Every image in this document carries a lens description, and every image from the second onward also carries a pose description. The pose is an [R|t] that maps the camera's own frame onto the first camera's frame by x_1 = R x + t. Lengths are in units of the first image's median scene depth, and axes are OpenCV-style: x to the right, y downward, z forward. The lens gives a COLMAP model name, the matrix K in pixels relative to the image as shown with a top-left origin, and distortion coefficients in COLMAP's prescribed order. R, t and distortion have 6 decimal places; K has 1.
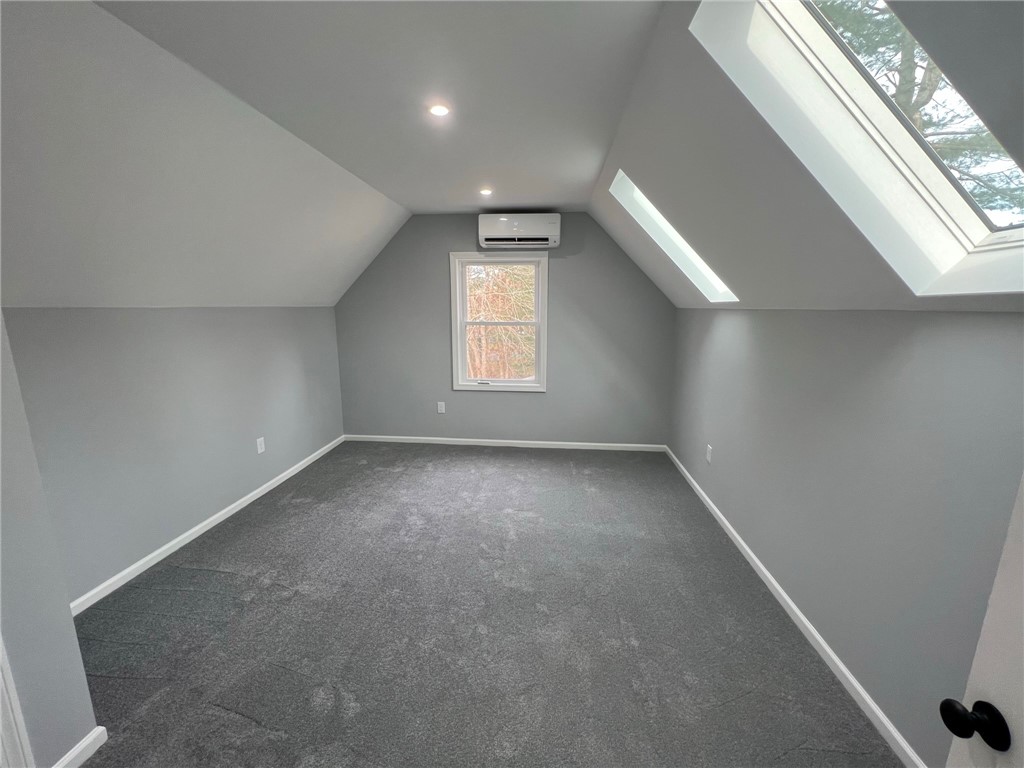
lens RADIAL K [[407.2, 0, 511.5], [0, 407.2, 382.7], [0, 0, 1]] dist [-0.002930, 0.000249]
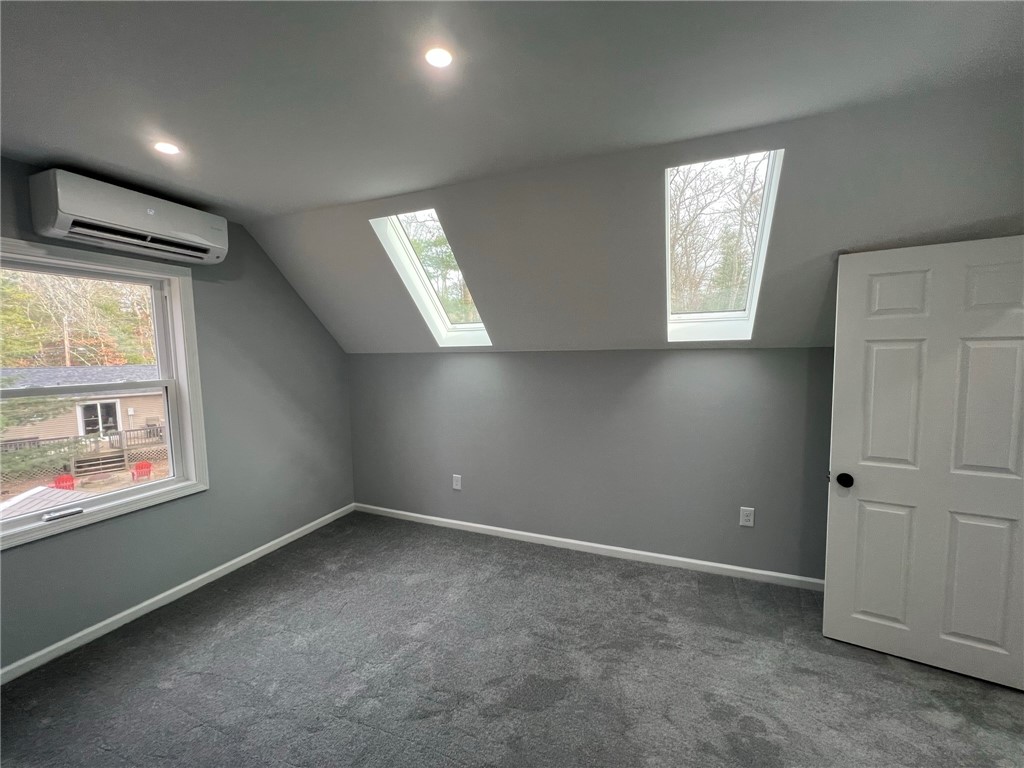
lens RADIAL K [[407.2, 0, 513.5], [0, 407.2, 382.4], [0, 0, 1]] dist [-0.002930, 0.000249]
pose [[0.288372, -0.079592, 0.954205, -0.396311], [0.190741, 0.981342, 0.024212, -0.069750], [-0.938328, 0.175024, 0.298173, 0.381303]]
